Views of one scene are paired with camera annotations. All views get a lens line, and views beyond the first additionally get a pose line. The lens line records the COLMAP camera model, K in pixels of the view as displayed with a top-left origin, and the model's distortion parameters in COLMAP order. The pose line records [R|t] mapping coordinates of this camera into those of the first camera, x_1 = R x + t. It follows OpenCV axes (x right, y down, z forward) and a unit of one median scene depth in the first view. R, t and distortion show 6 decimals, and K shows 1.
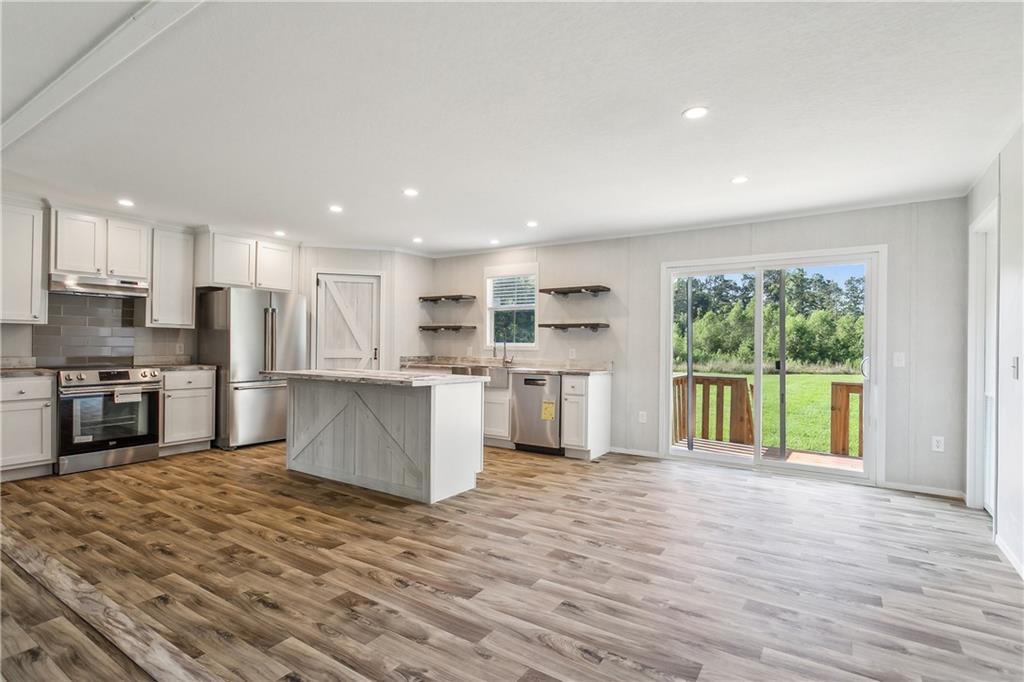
lens RADIAL K [[498.4, 0, 509.4], [0, 498.4, 342.2], [0, 0, 1]] dist [0.007362, 0.000823]
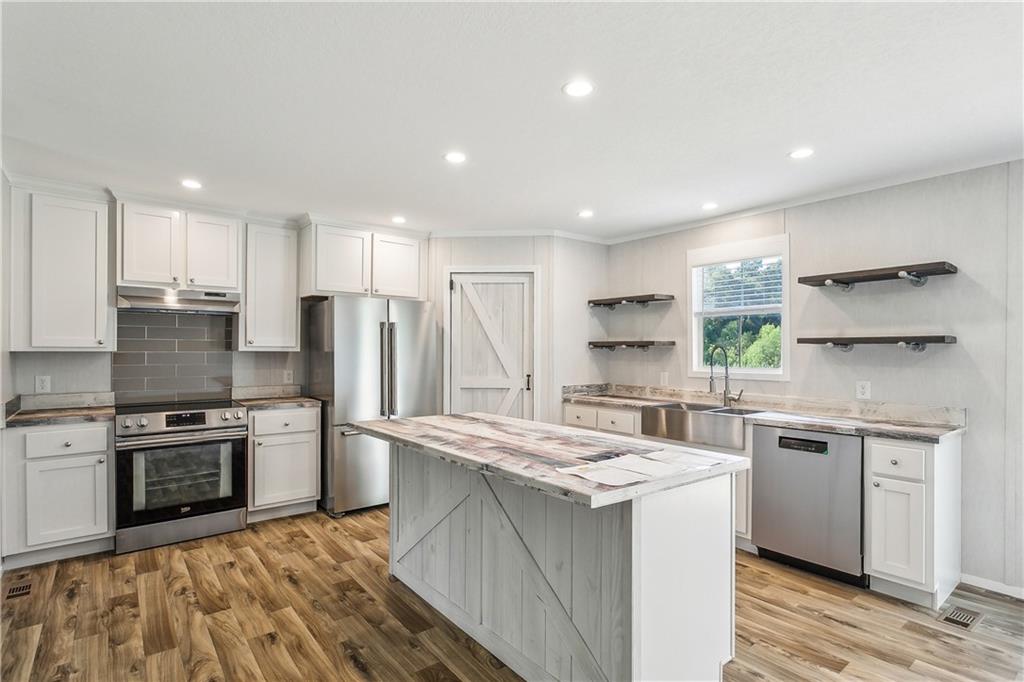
lens RADIAL K [[498.4, 0, 517.2], [0, 498.4, 347.1], [0, 0, 1]] dist [0.007362, 0.000823]
pose [[0.953063, -0.010023, -0.302607, -0.077232], [0.008702, 0.999946, -0.005715, -0.026232], [0.302648, 0.002813, 0.953098, 0.361101]]
